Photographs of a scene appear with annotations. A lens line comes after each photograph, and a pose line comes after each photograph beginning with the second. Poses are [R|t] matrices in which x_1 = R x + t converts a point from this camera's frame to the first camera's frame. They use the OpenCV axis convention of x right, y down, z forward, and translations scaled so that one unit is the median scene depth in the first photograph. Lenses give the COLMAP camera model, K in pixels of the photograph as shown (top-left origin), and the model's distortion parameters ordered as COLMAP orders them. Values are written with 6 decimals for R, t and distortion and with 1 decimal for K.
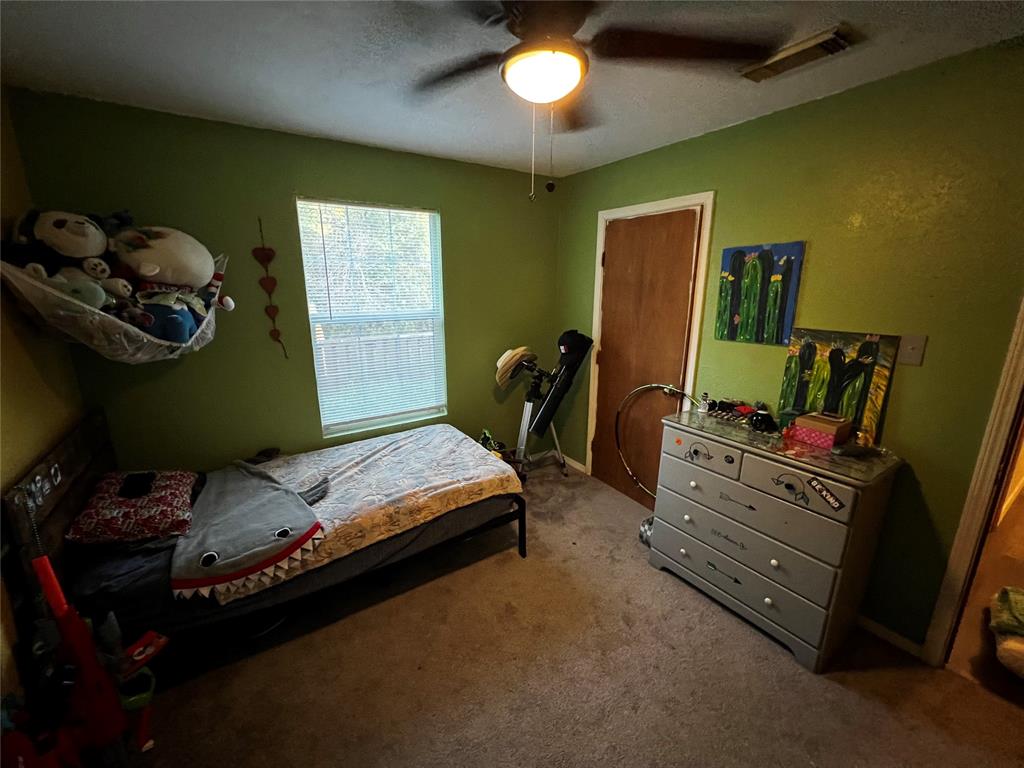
lens RADIAL K [[409.8, 0, 512.0], [0, 409.8, 384.0], [0, 0, 1]] dist [0.001132, 0.000027]
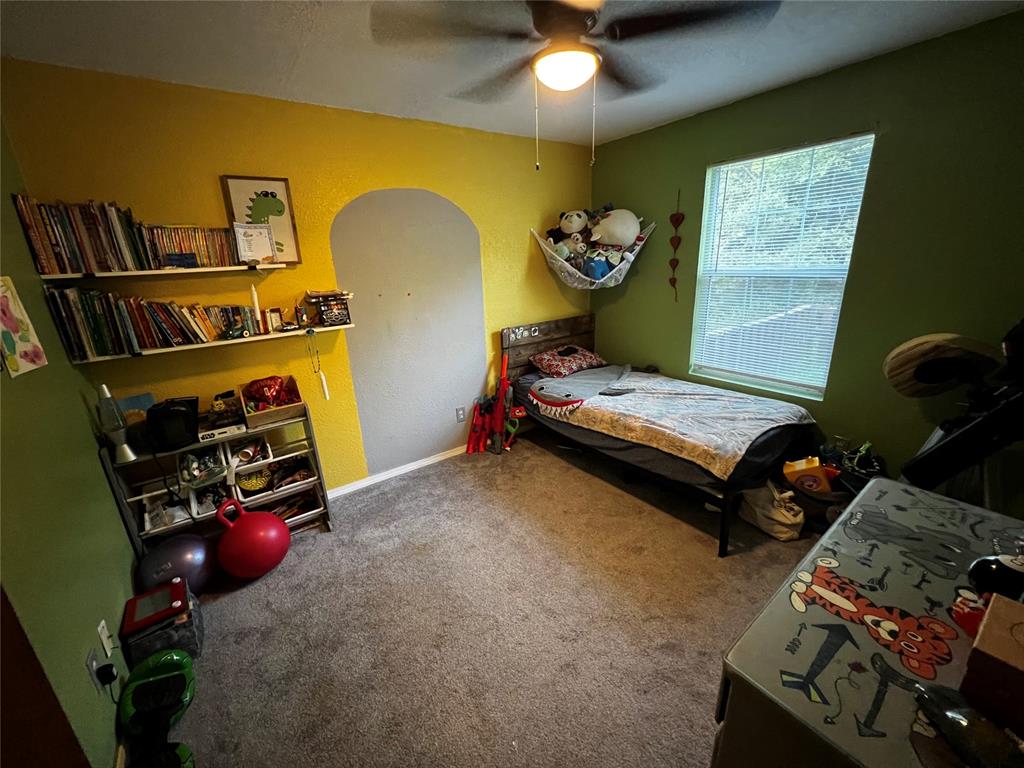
lens RADIAL K [[409.8, 0, 512.0], [0, 409.8, 384.0], [0, 0, 1]] dist [0.001132, 0.000027]
pose [[0.051205, 0.293664, -0.954536, 0.834095], [-0.201647, 0.939144, 0.278112, -0.083736], [0.978119, 0.178239, 0.107306, 0.471701]]
